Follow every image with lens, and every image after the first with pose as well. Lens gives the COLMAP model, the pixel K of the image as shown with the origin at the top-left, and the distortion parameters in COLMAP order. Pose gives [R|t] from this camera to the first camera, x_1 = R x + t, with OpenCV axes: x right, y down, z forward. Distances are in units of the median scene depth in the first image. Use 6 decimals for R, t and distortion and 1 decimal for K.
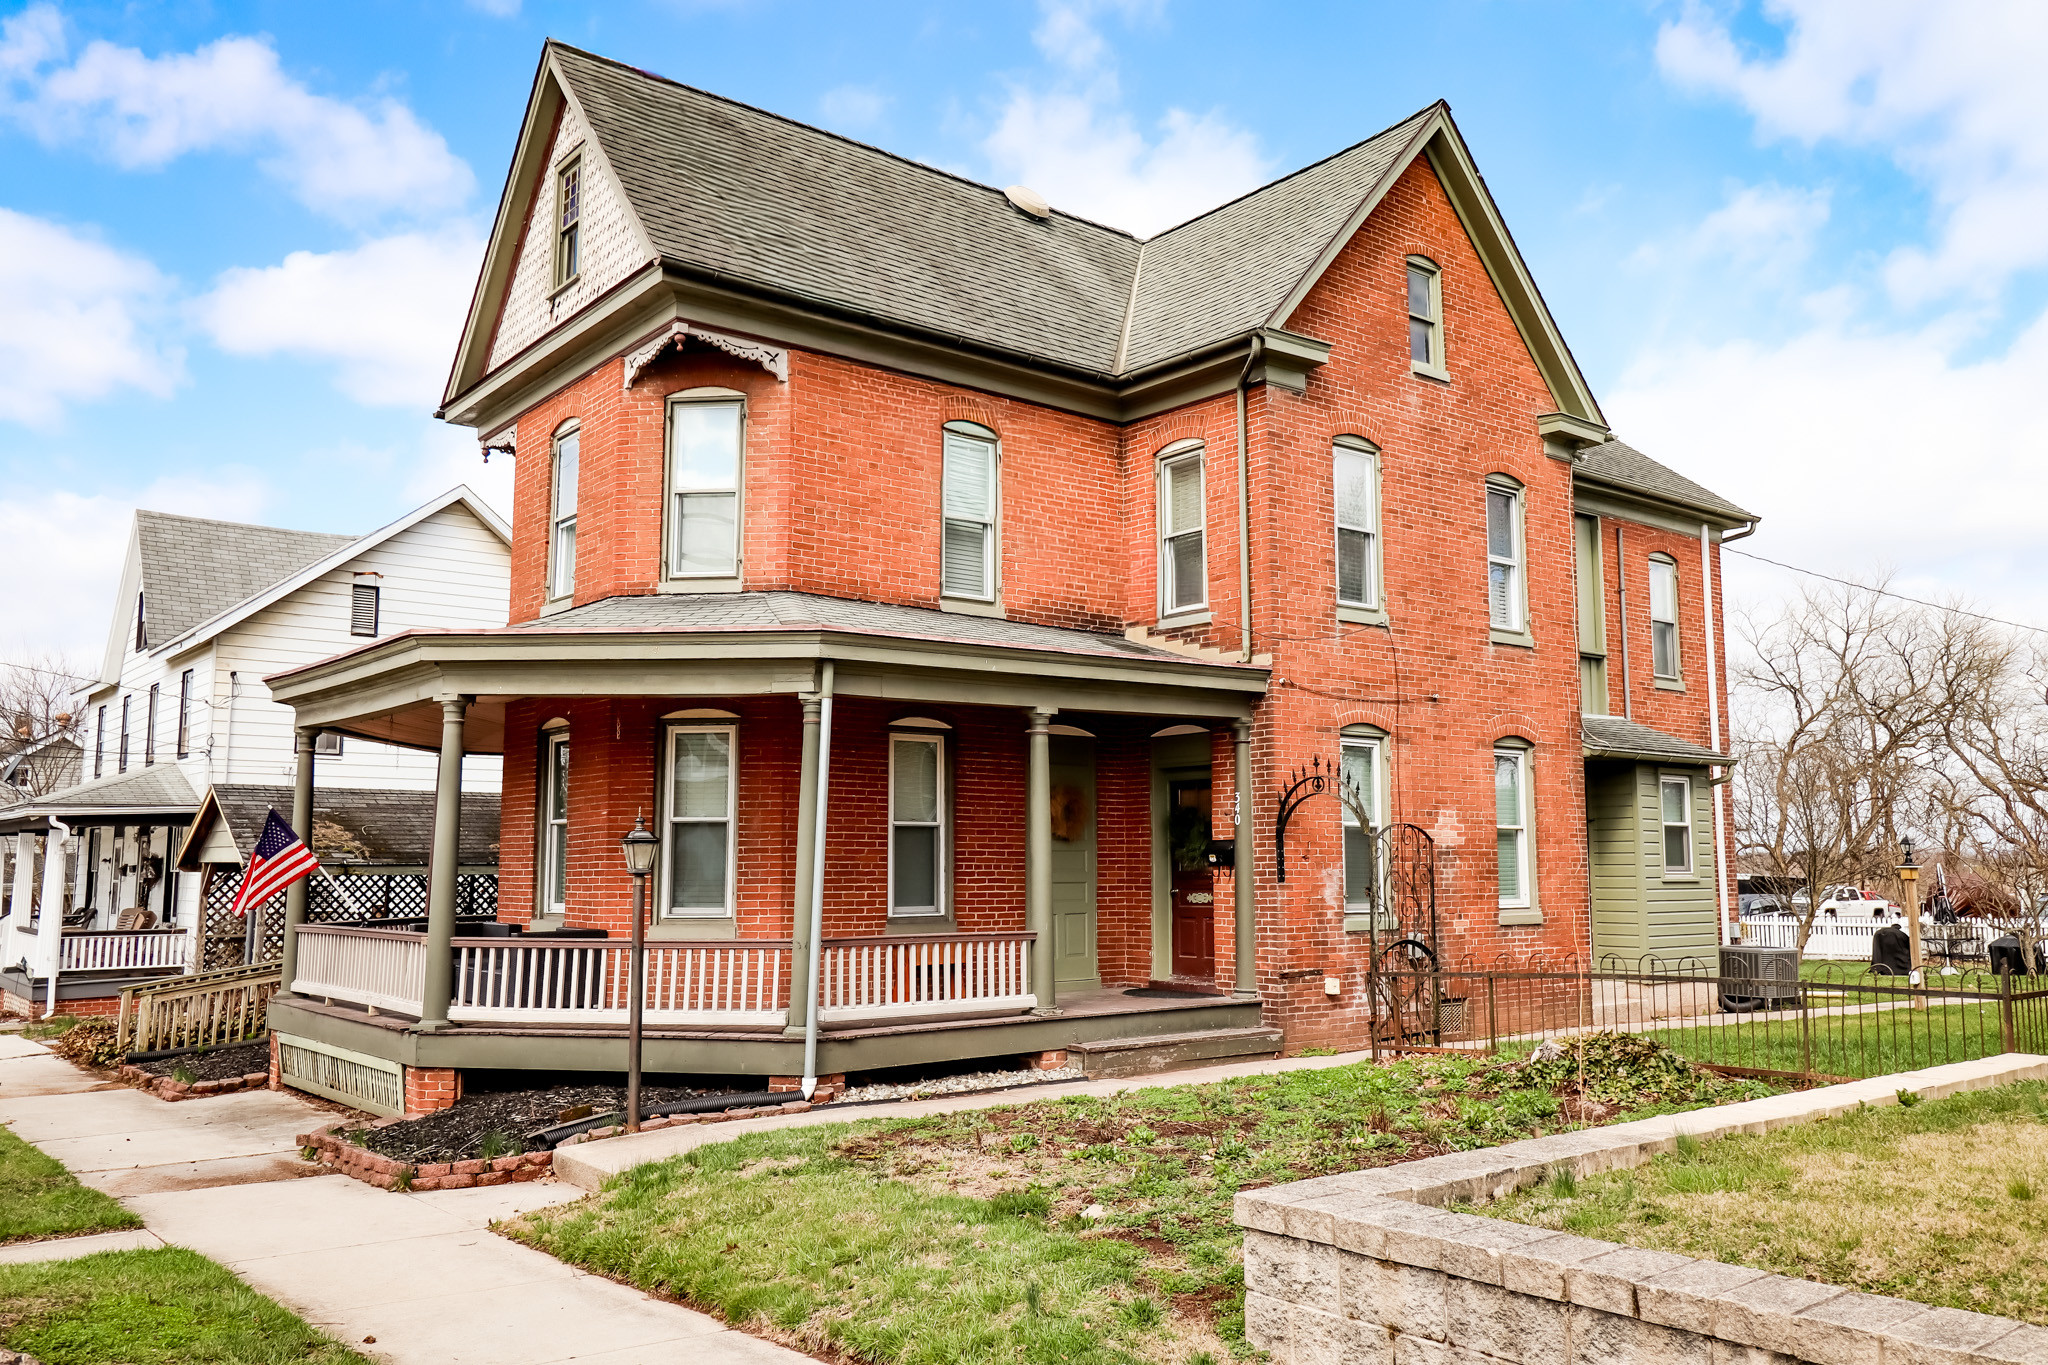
lens RADIAL K [[1571.0, 0, 1024.0], [0, 1571.0, 682.5], [0, 0, 1]] dist [0.000727, 0.000034]
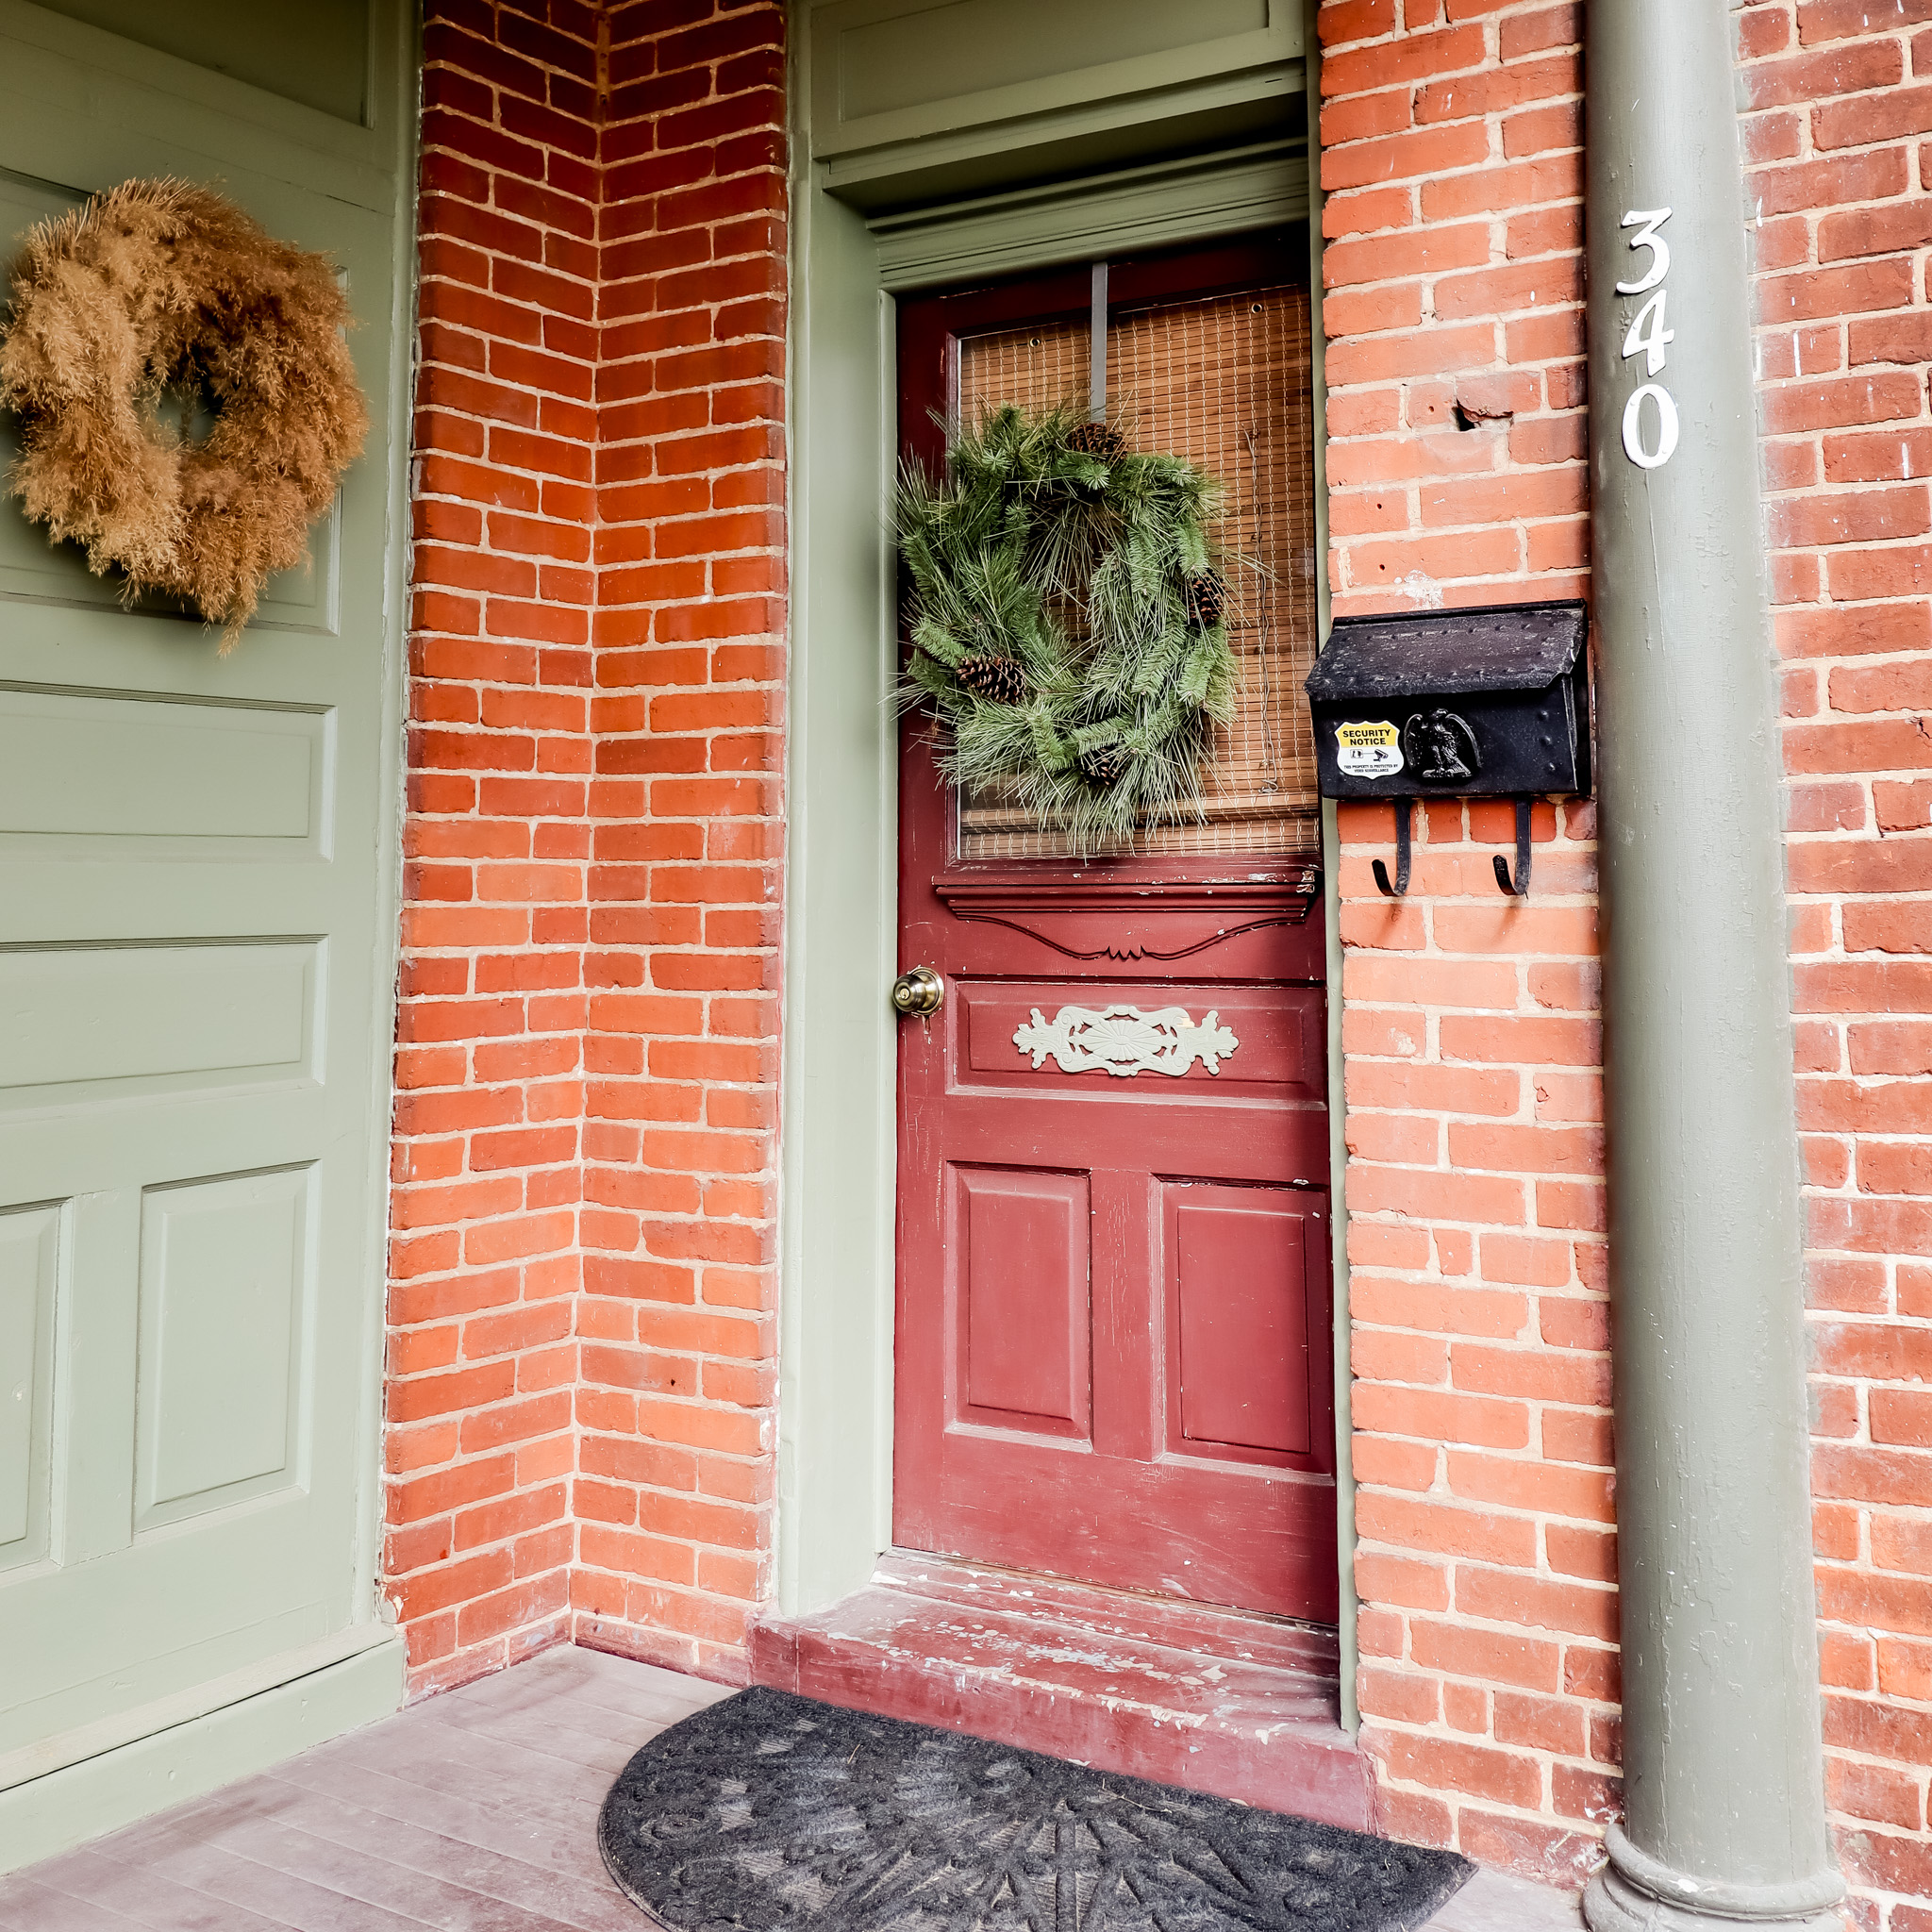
lens RADIAL K [[2303.4, 0, 966.0], [0, 2303.4, 966.0], [0, 0, 1]] dist [-0.208031, -0.000584]
pose [[0.954898, 0.040287, 0.294187, 0.036276], [-0.069929, 0.993398, 0.090943, 0.111379], [-0.288581, -0.107414, 0.951411, 0.806407]]
